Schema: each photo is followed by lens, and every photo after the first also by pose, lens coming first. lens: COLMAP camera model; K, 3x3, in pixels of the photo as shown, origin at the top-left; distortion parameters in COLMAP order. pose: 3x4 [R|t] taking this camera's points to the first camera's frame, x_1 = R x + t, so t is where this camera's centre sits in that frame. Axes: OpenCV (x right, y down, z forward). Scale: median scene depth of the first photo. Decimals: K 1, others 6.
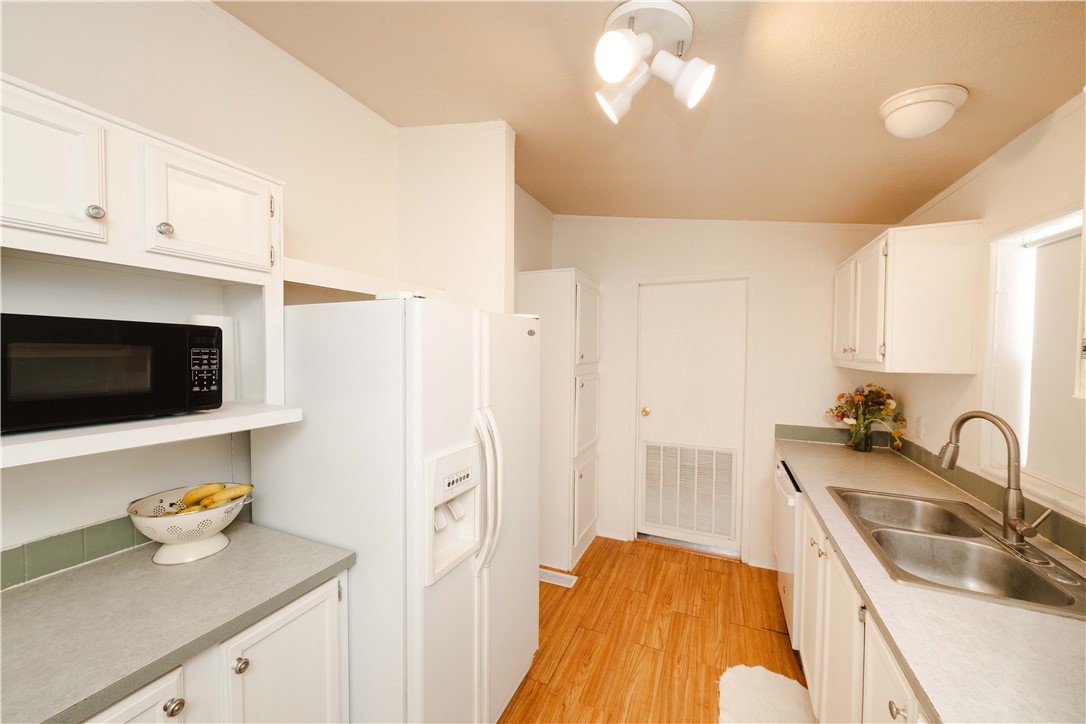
lens RADIAL K [[407.3, 0, 543.1], [0, 407.3, 363.2], [0, 0, 1]] dist [-0.001938, 0.000797]
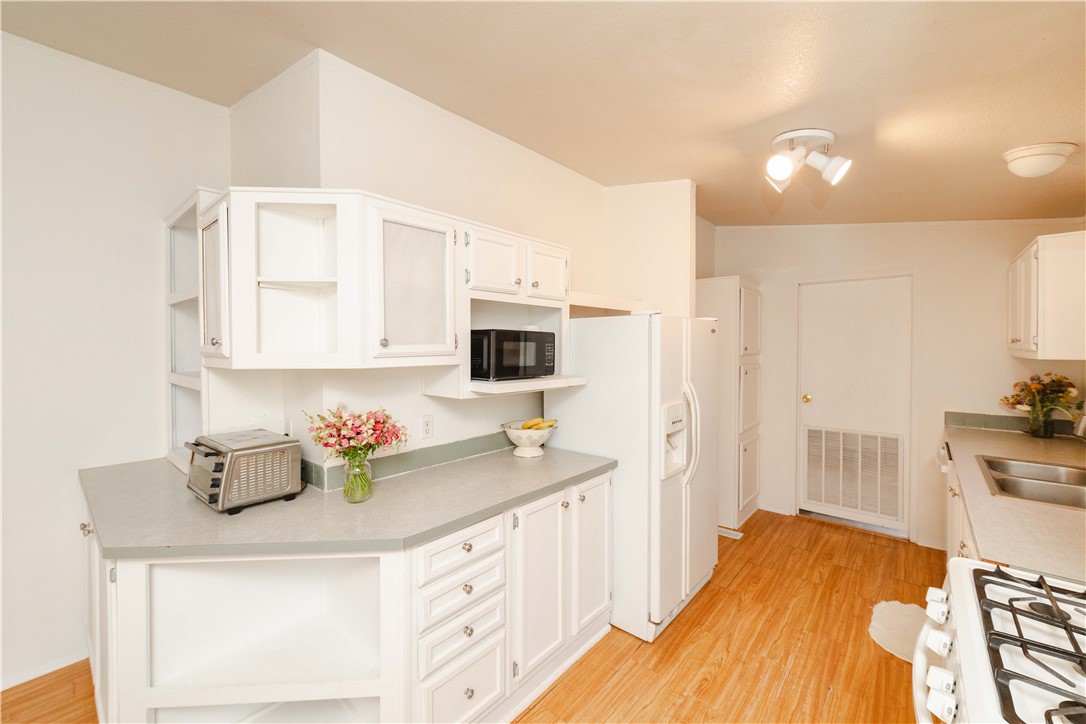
lens RADIAL K [[441.7, 0, 548.5], [0, 441.7, 352.3], [0, 0, 1]] dist [0.002775, 0.000868]
pose [[0.958945, -0.003721, -0.283568, -0.129931], [-0.000963, 0.999865, -0.016375, 0.022756], [0.283591, 0.015976, 0.958812, -0.576776]]
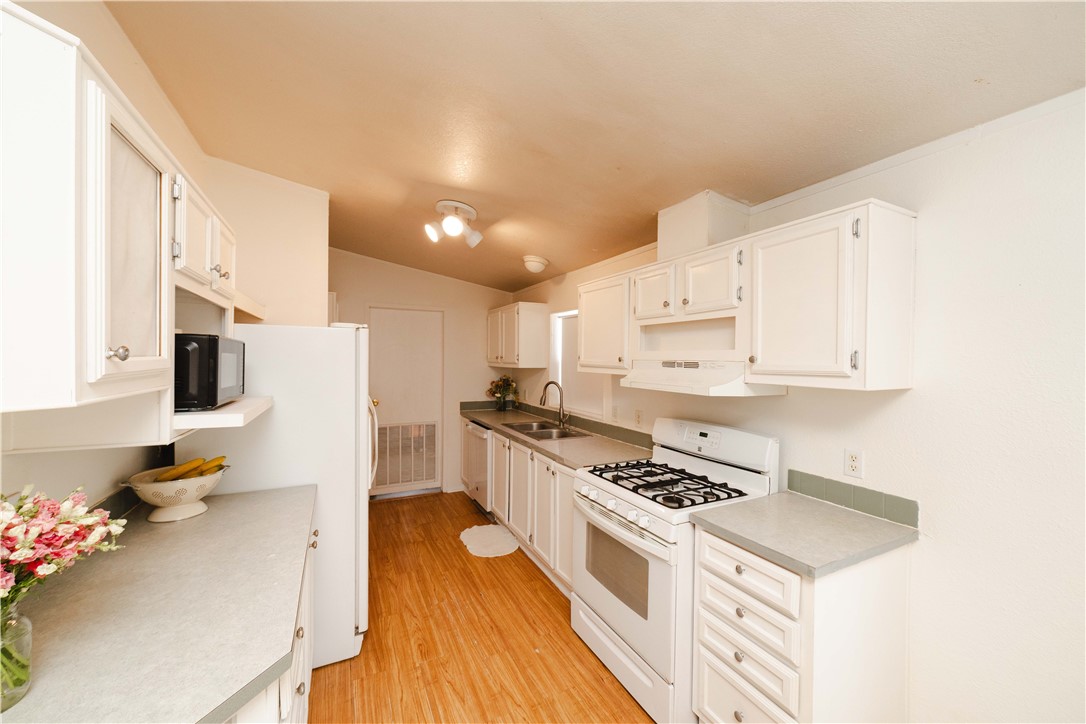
lens RADIAL K [[407.3, 0, 546.8], [0, 407.3, 363.2], [0, 0, 1]] dist [-0.001938, 0.000797]
pose [[0.625652, -0.007986, 0.780062, -0.721159], [0.018536, 0.999817, -0.004631, 0.009917], [-0.779882, 0.017357, 0.625685, -0.449417]]
